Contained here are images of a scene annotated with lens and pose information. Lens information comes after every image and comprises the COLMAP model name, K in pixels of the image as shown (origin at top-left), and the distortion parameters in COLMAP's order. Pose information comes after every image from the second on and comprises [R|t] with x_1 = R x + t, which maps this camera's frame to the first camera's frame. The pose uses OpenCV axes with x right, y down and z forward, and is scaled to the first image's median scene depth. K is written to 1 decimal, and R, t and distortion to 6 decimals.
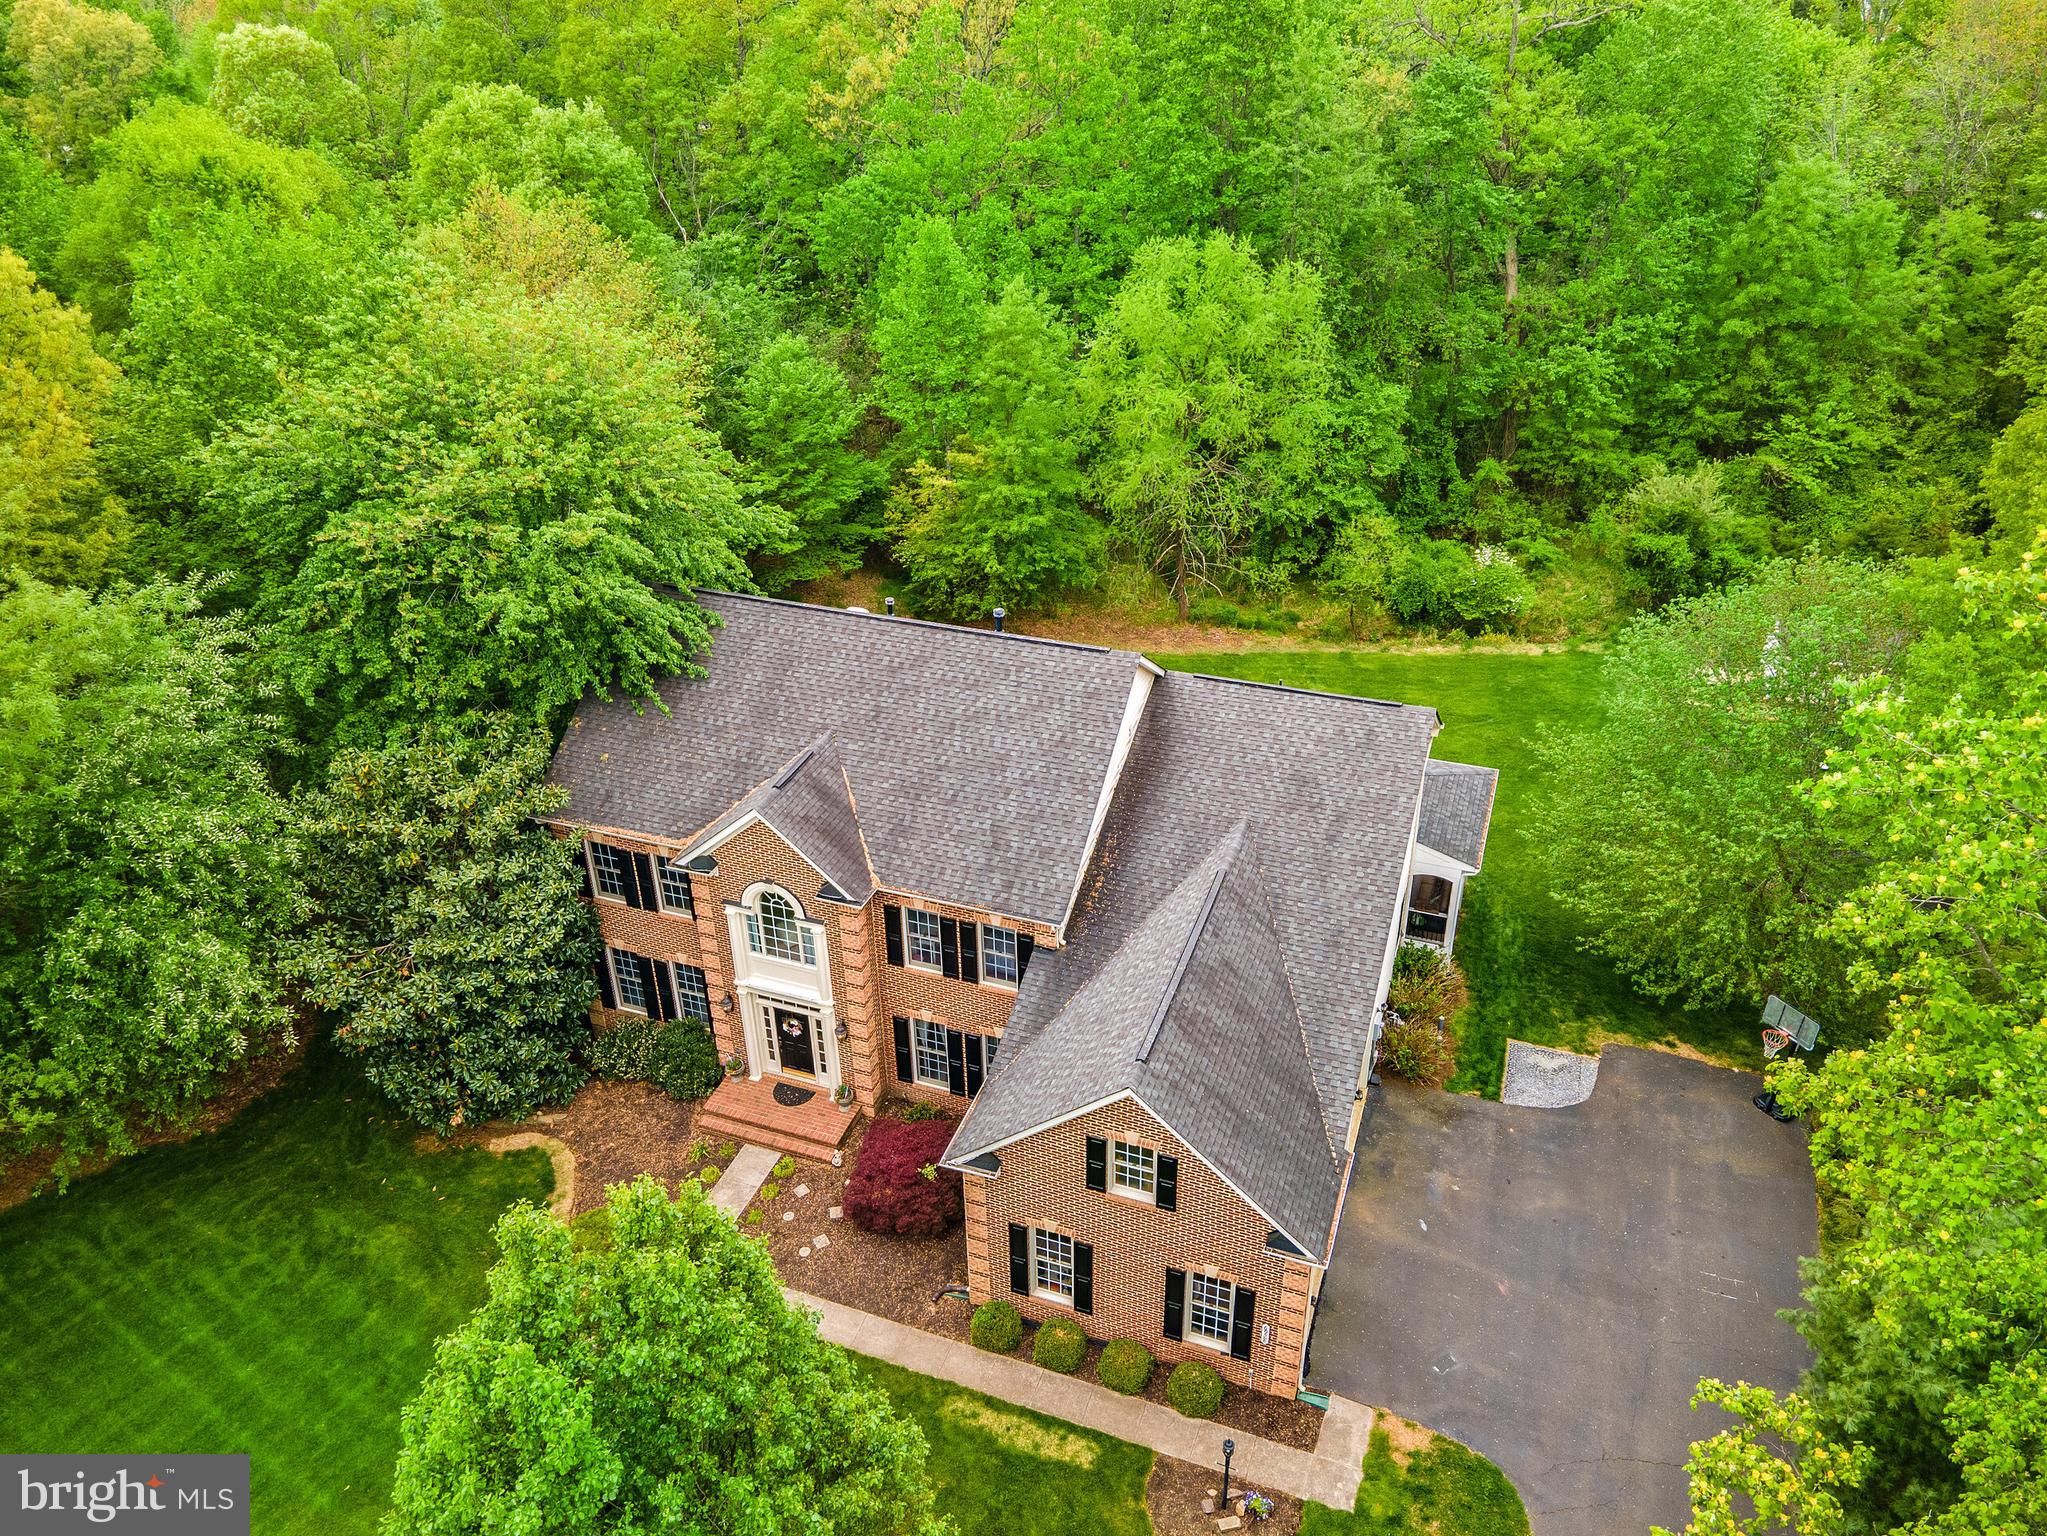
lens RADIAL K [[1461.7, 0, 1023.5], [0, 1461.7, 768.0], [0, 0, 1]] dist [0.029067, 0.000976]
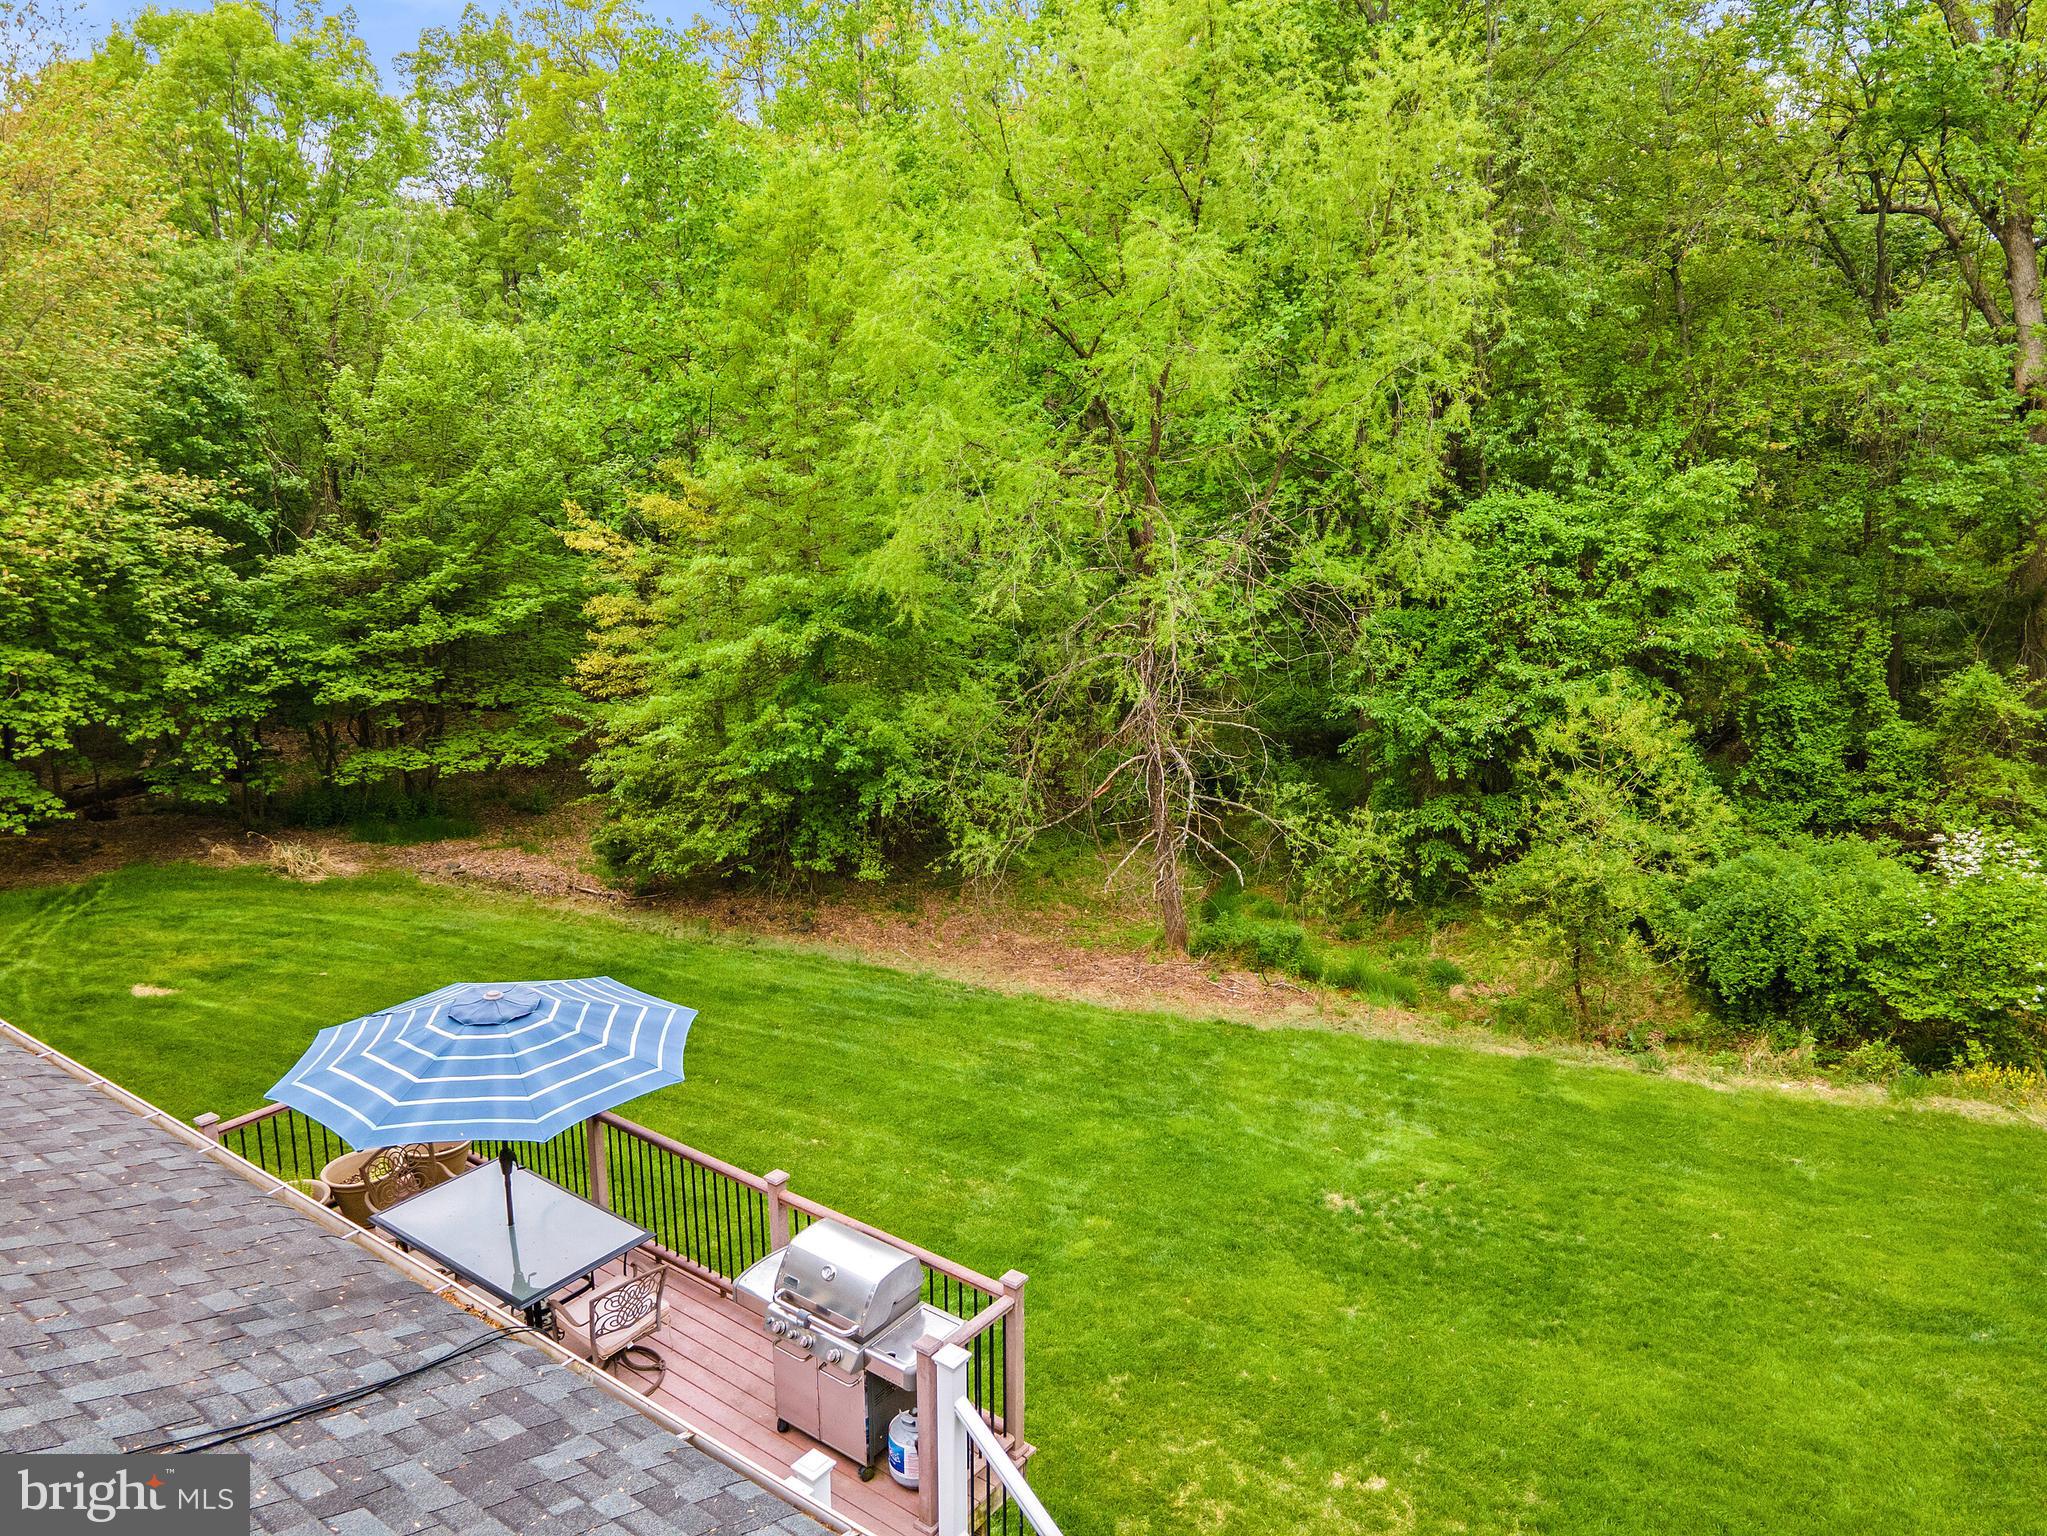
lens RADIAL K [[1461.7, 0, 1023.5], [0, 1461.7, 768.0], [0, 0, 1]] dist [0.029067, 0.000976]
pose [[0.955377, 0.083359, -0.283385, 0.196048], [-0.164643, 0.946787, -0.276562, -0.024207], [0.245252, 0.310878, 0.918263, 0.604963]]
